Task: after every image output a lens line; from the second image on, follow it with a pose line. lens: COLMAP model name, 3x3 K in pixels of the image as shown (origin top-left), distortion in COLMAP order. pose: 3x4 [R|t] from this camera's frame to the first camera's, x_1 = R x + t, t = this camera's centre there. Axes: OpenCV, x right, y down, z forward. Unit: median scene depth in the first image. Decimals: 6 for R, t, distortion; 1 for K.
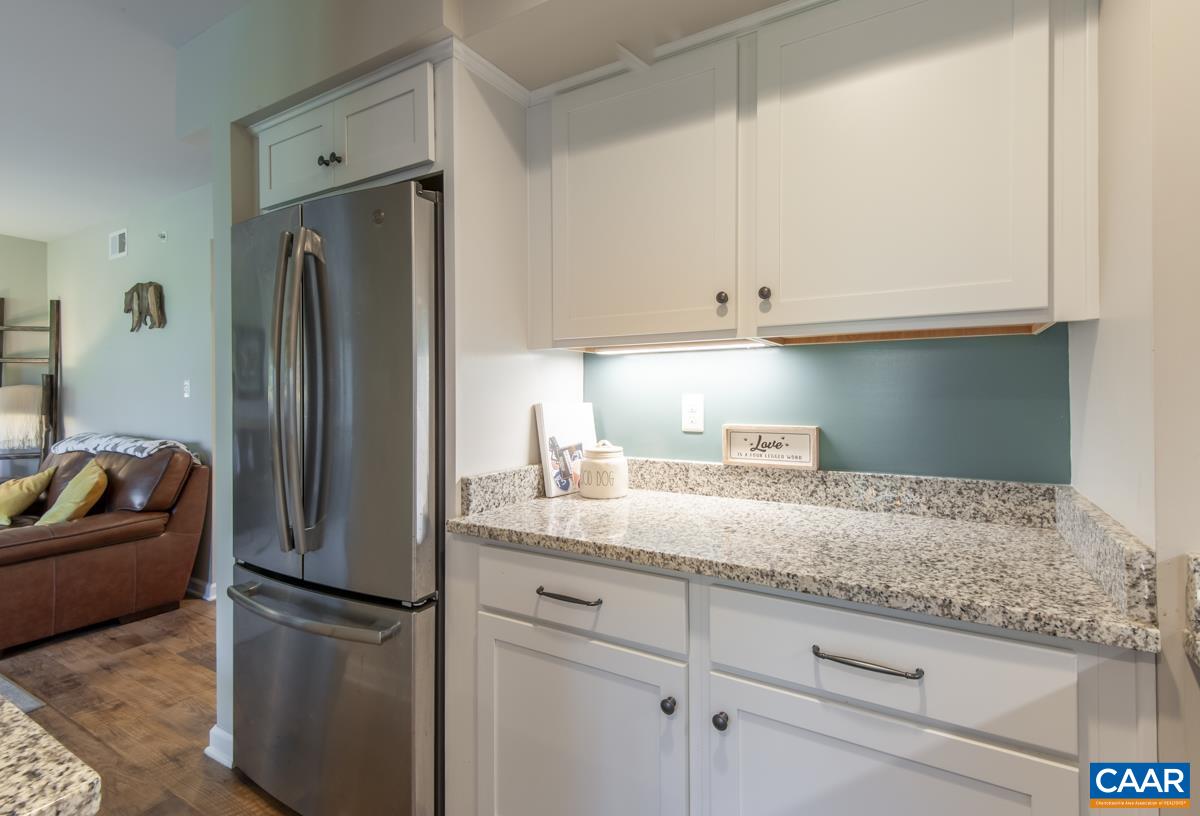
lens RADIAL K [[571.7, 0, 607.8], [0, 571.7, 389.3], [0, 0, 1]] dist [0.020187, -0.000334]
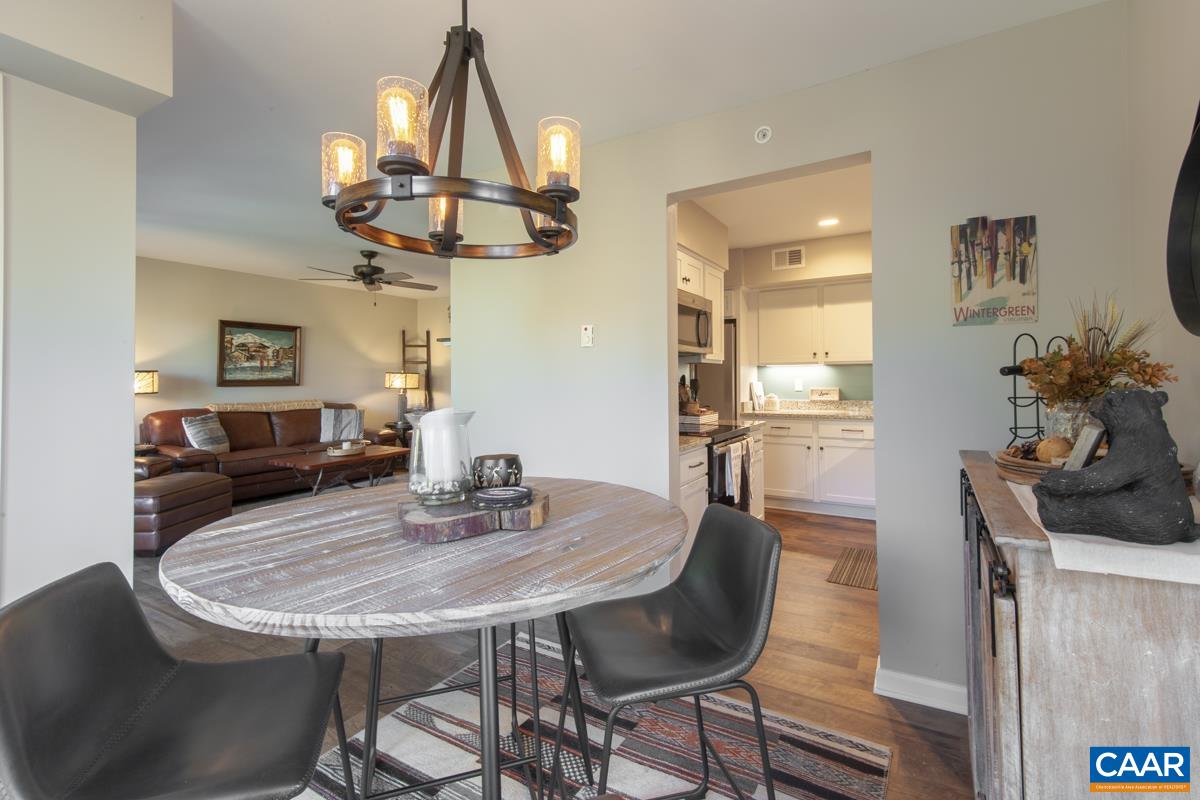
lens RADIAL K [[546.9, 0, 626.3], [0, 546.9, 369.7], [0, 0, 1]] dist [0.023506, -0.005262]
pose [[0.999680, -0.001124, 0.025269, -1.032689], [0.001421, 0.999930, -0.011736, -0.010887], [-0.025254, 0.011768, 0.999612, -2.360475]]
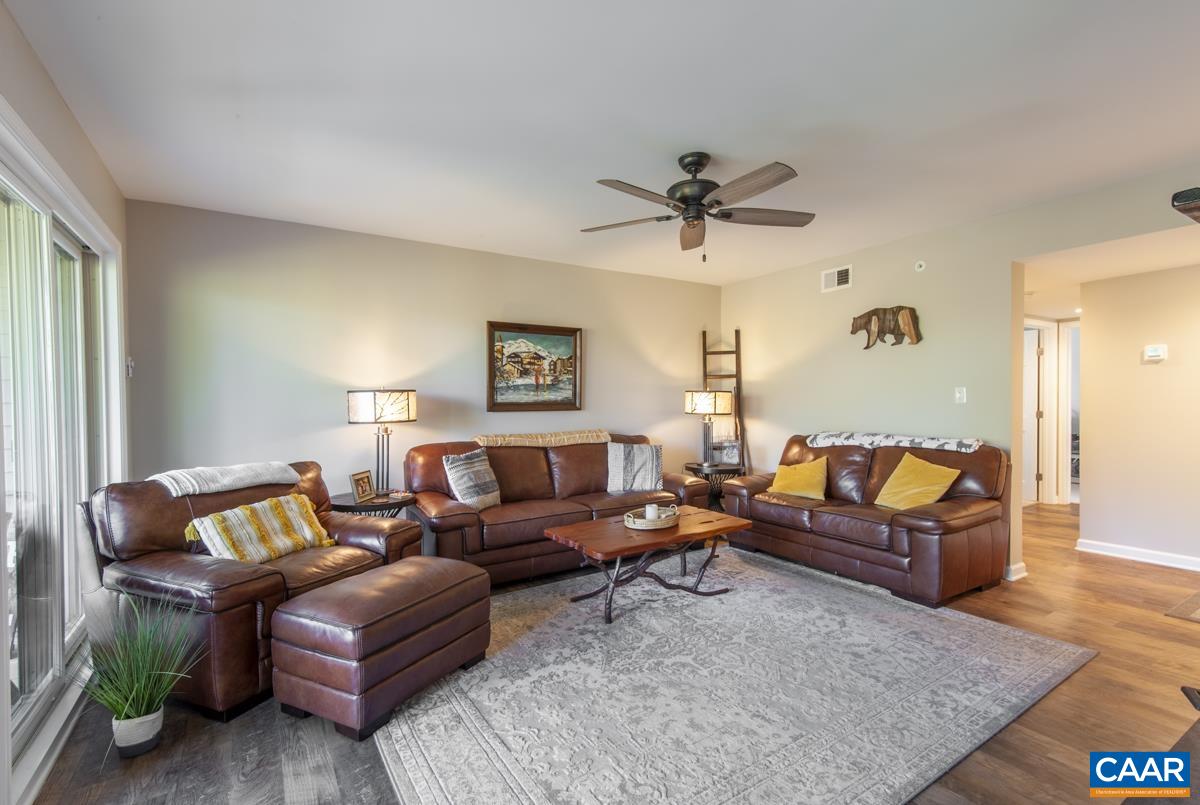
lens RADIAL K [[546.9, 0, 598.4], [0, 546.9, 410.4], [0, 0, 1]] dist [0.023506, -0.005262]
pose [[0.891904, -0.000669, -0.452225, -1.981930], [0.010717, 0.999749, 0.019658, 0.001479], [0.452098, -0.022379, 0.891687, -0.717773]]
